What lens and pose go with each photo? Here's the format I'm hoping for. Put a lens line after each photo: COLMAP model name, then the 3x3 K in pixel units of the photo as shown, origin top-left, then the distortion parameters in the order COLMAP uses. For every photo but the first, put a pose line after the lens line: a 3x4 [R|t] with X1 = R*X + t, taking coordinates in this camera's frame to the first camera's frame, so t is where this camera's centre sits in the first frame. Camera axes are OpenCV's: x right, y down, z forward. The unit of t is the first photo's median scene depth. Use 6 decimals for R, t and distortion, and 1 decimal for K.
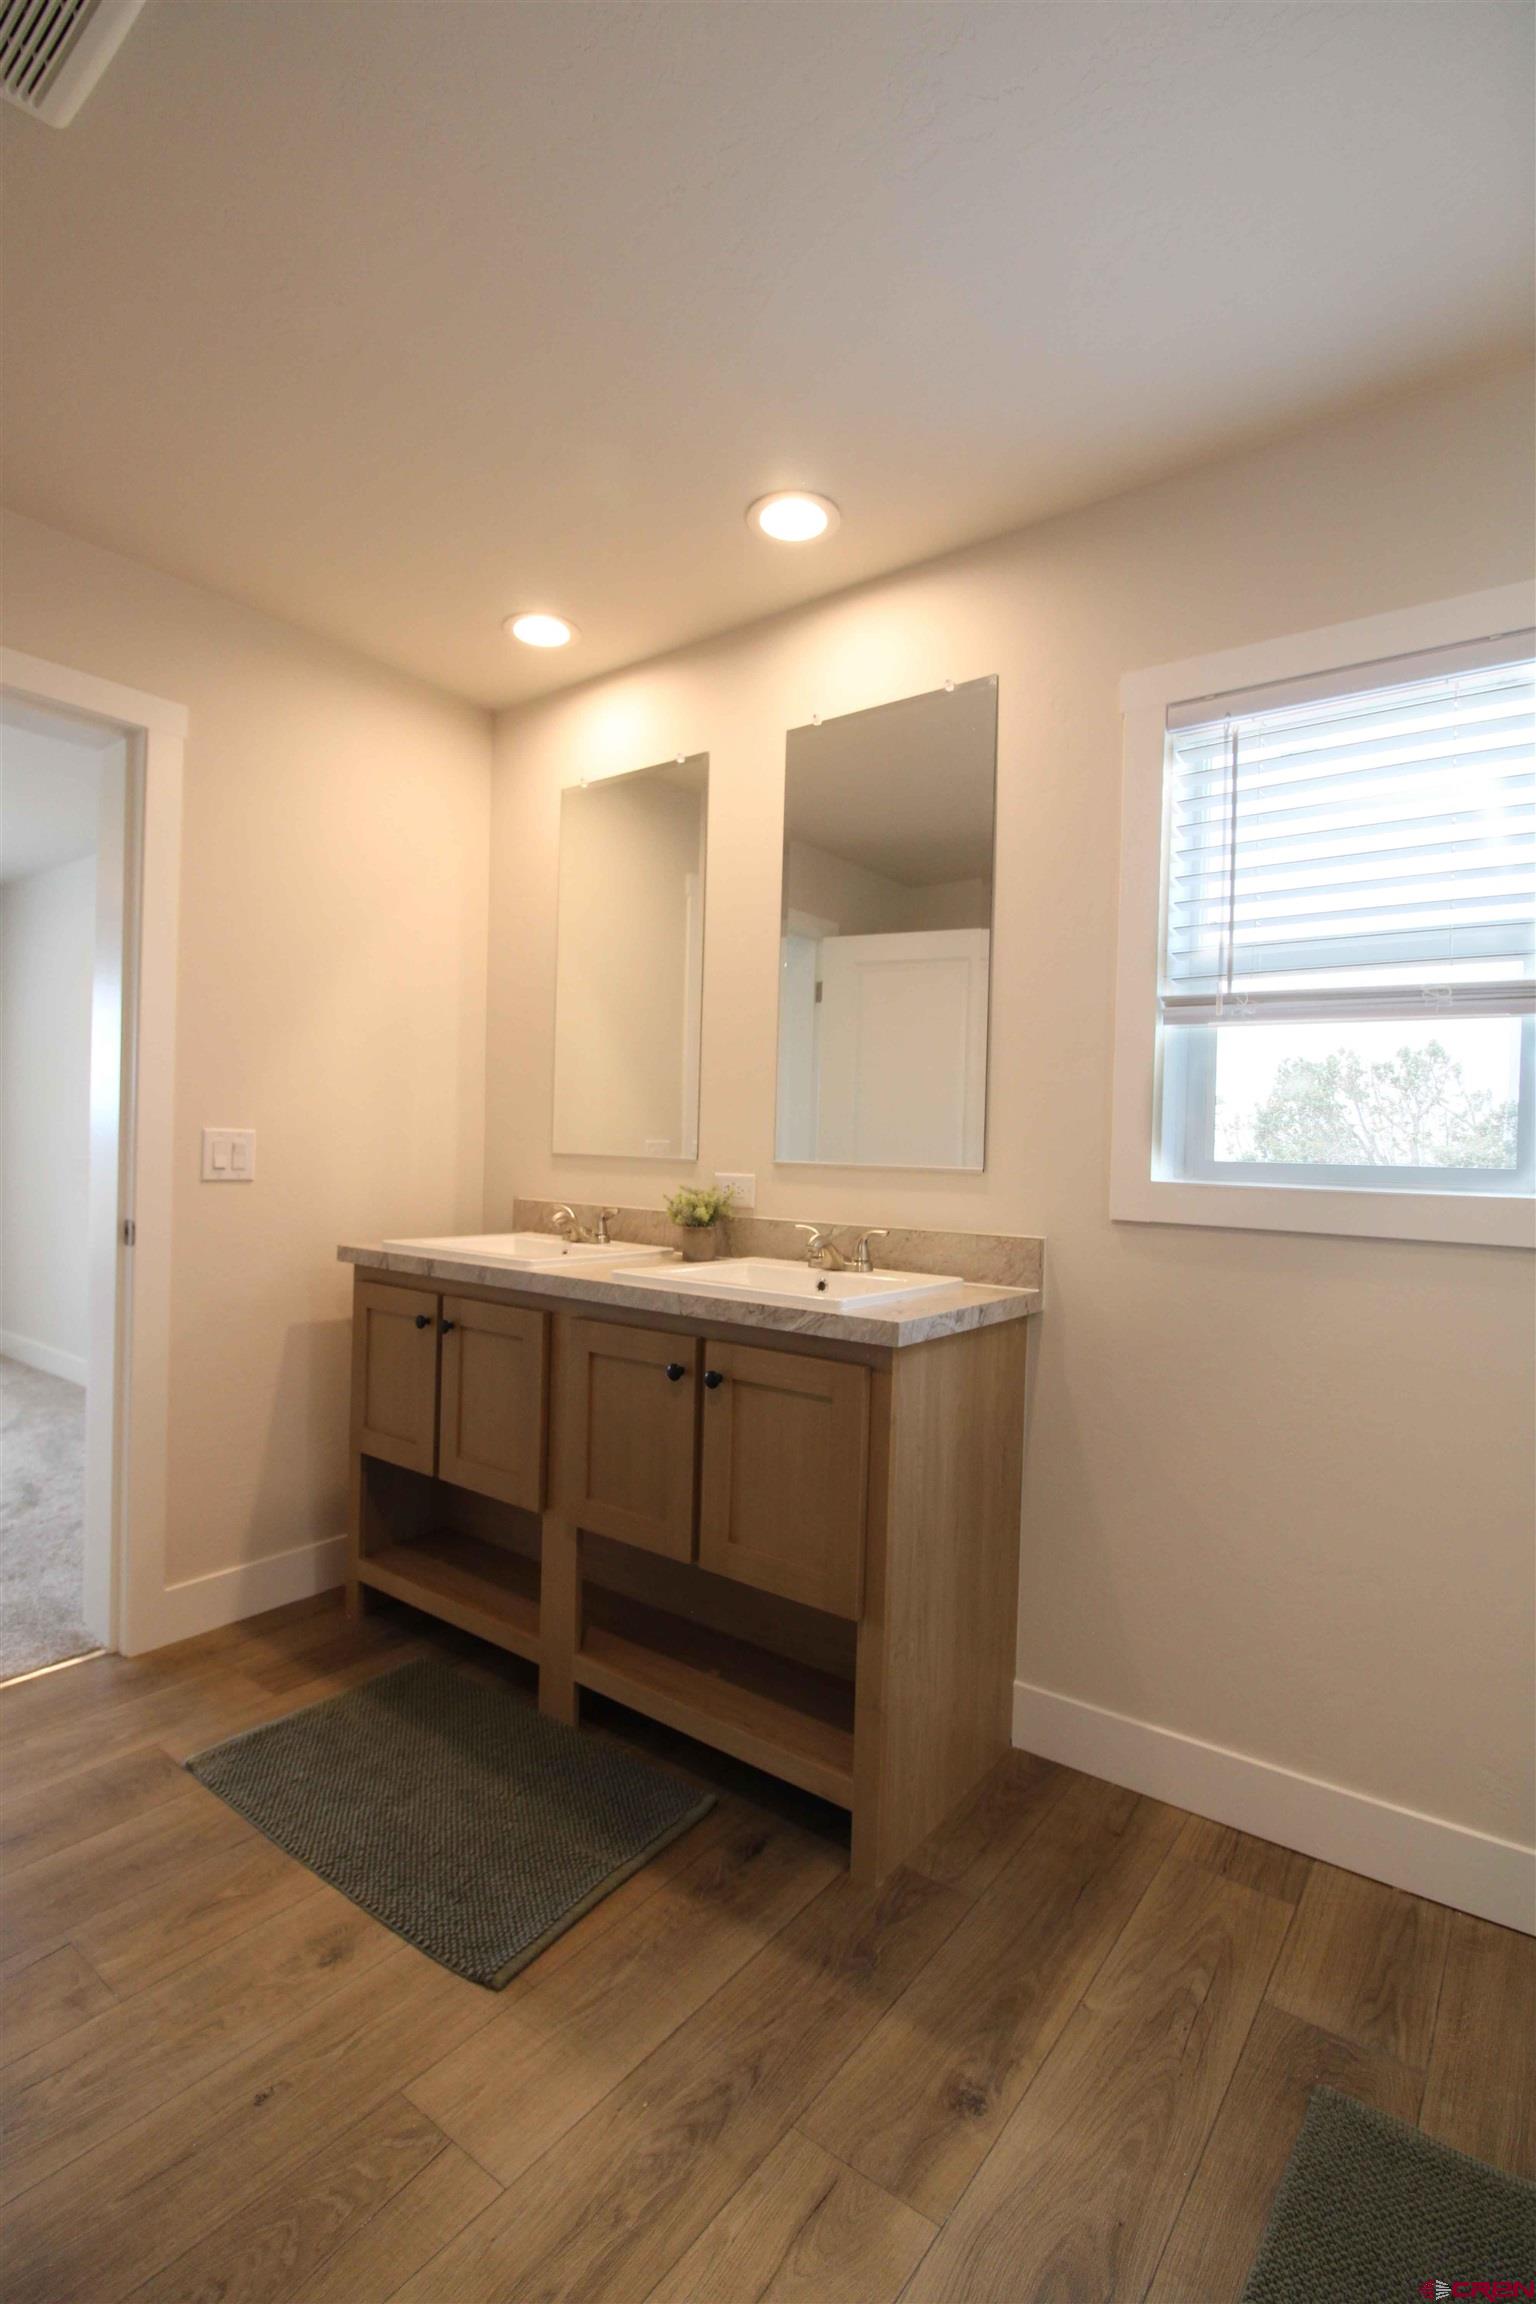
lens RADIAL K [[1059.8, 0, 763.0], [0, 1059.8, 1157.2], [0, 0, 1]] dist [0.002528, -0.015250]
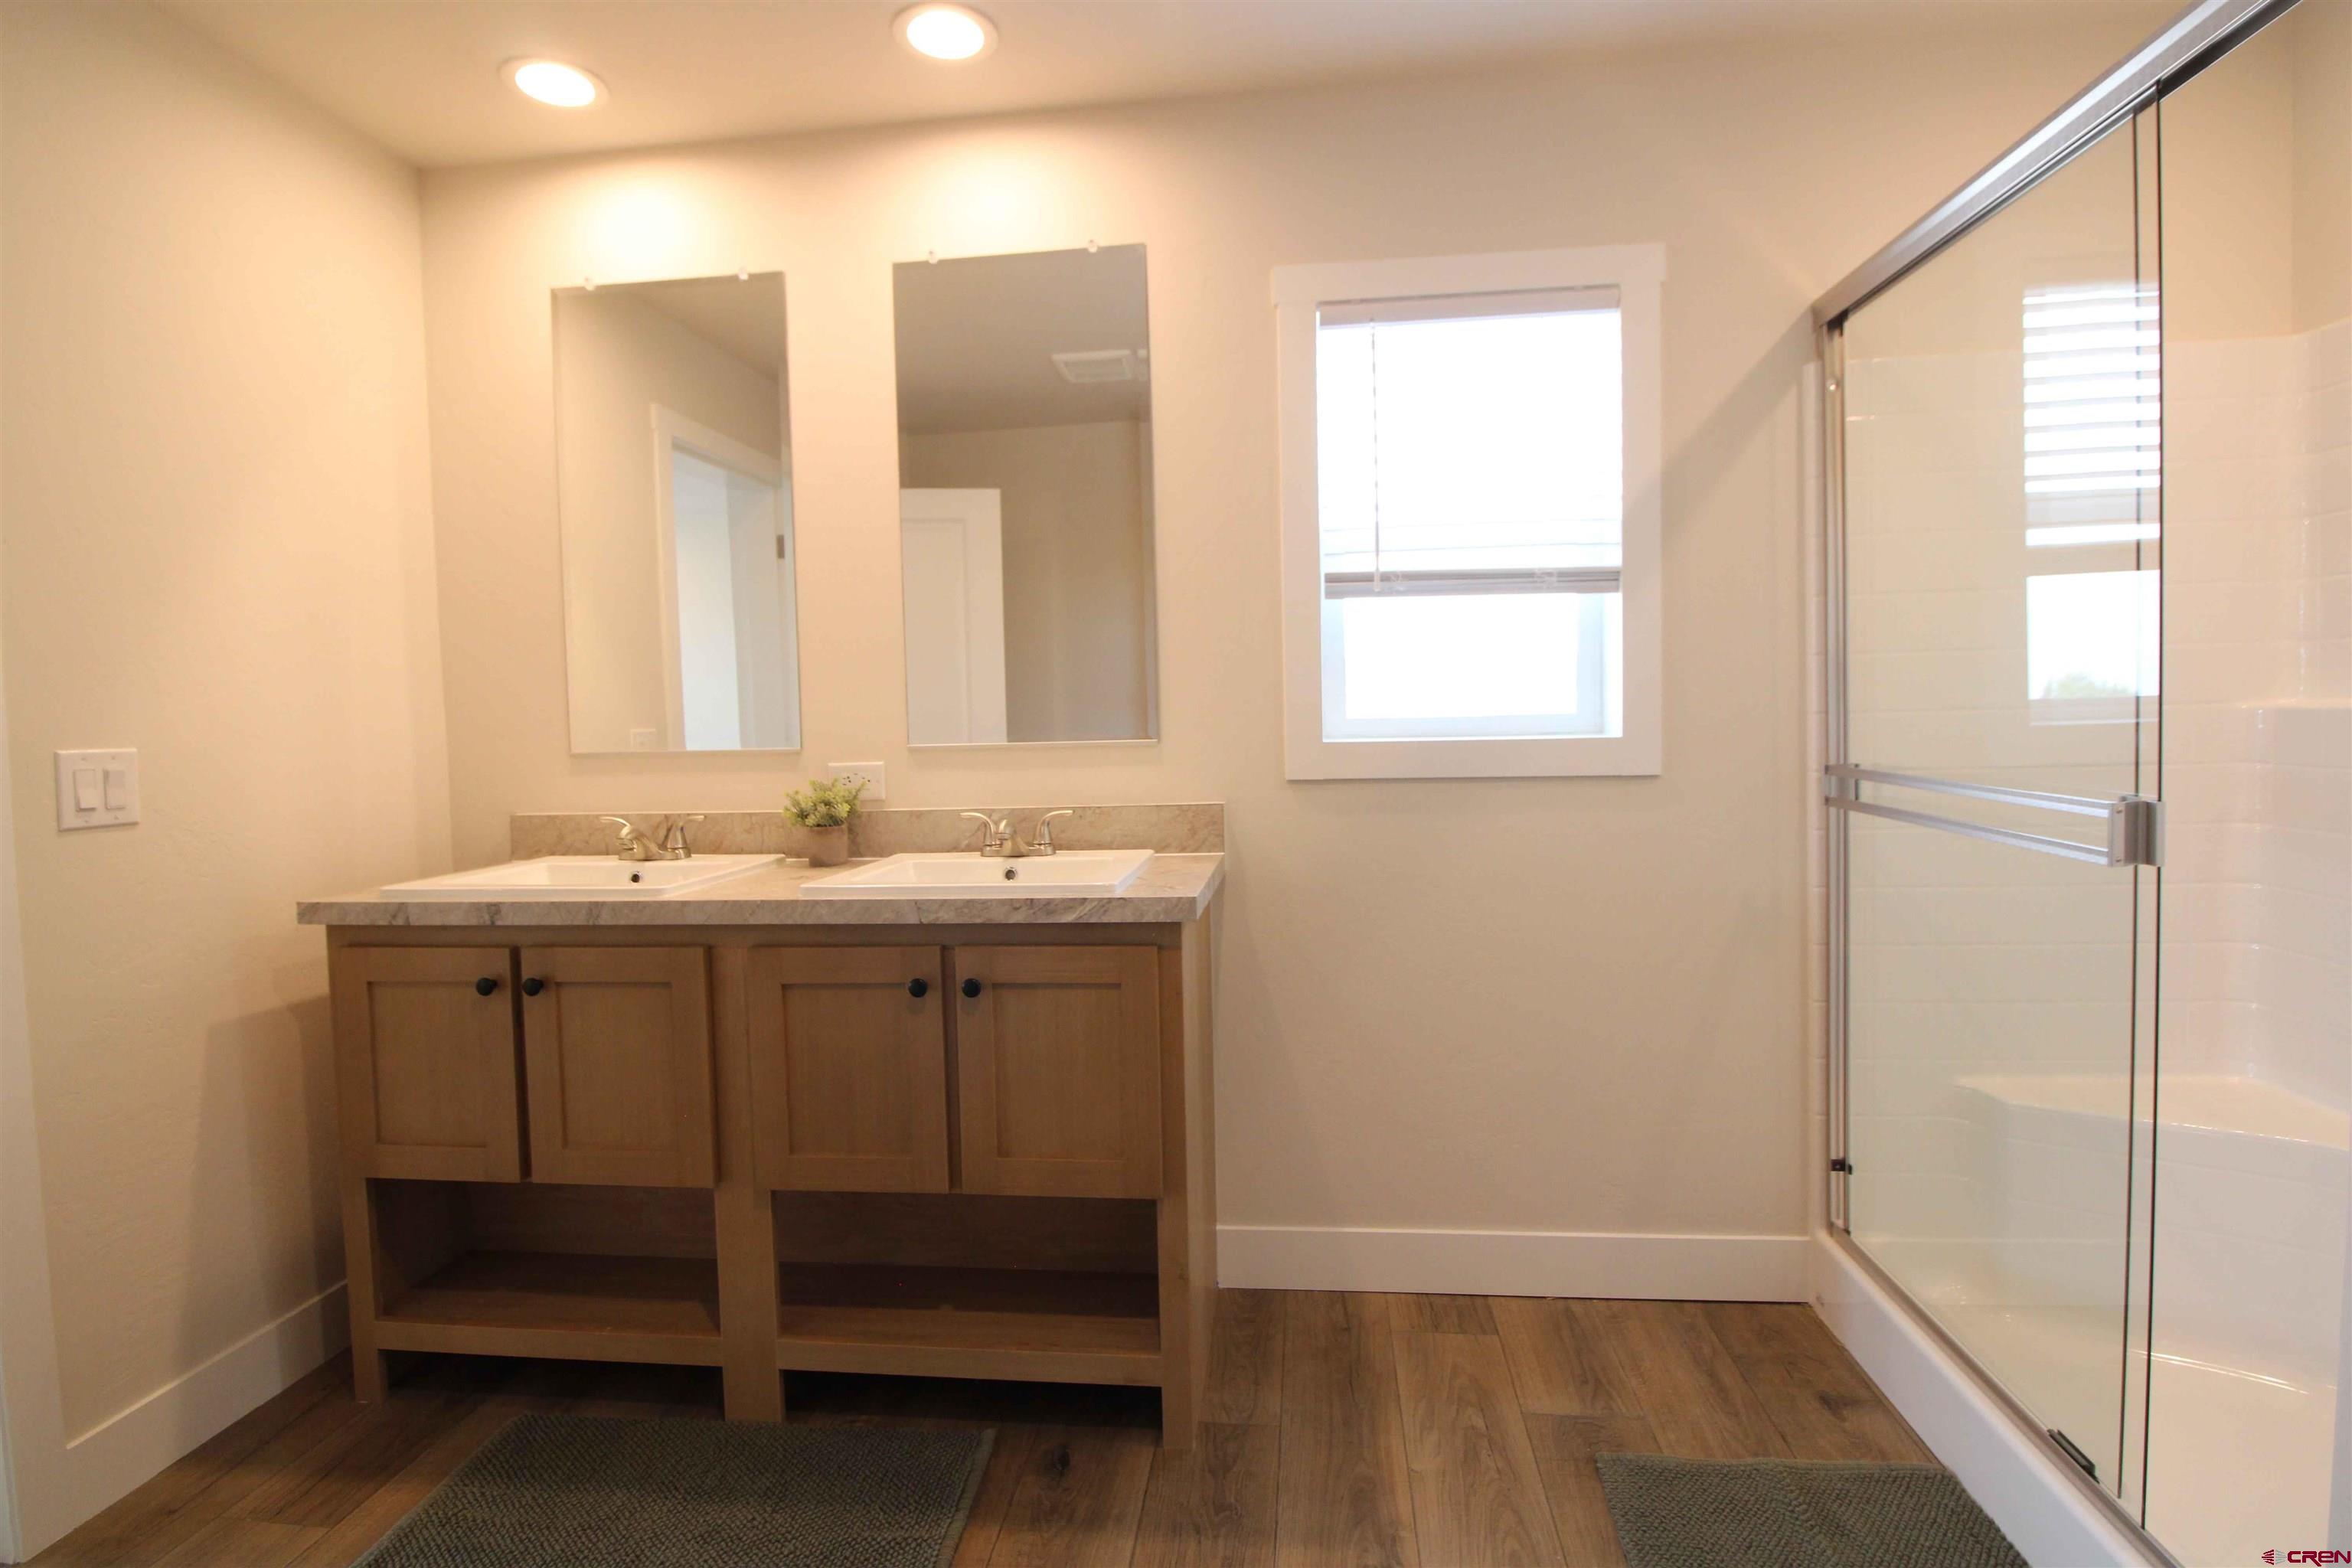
lens RADIAL K [[1135.0, 0, 1175.2], [0, 1135.0, 759.5], [0, 0, 1]] dist [0.000182, -0.012265]
pose [[0.861615, -0.069351, 0.502802, -0.346839], [0.053228, 0.997505, 0.046371, -0.021246], [-0.504764, -0.013191, 0.863157, 0.062271]]
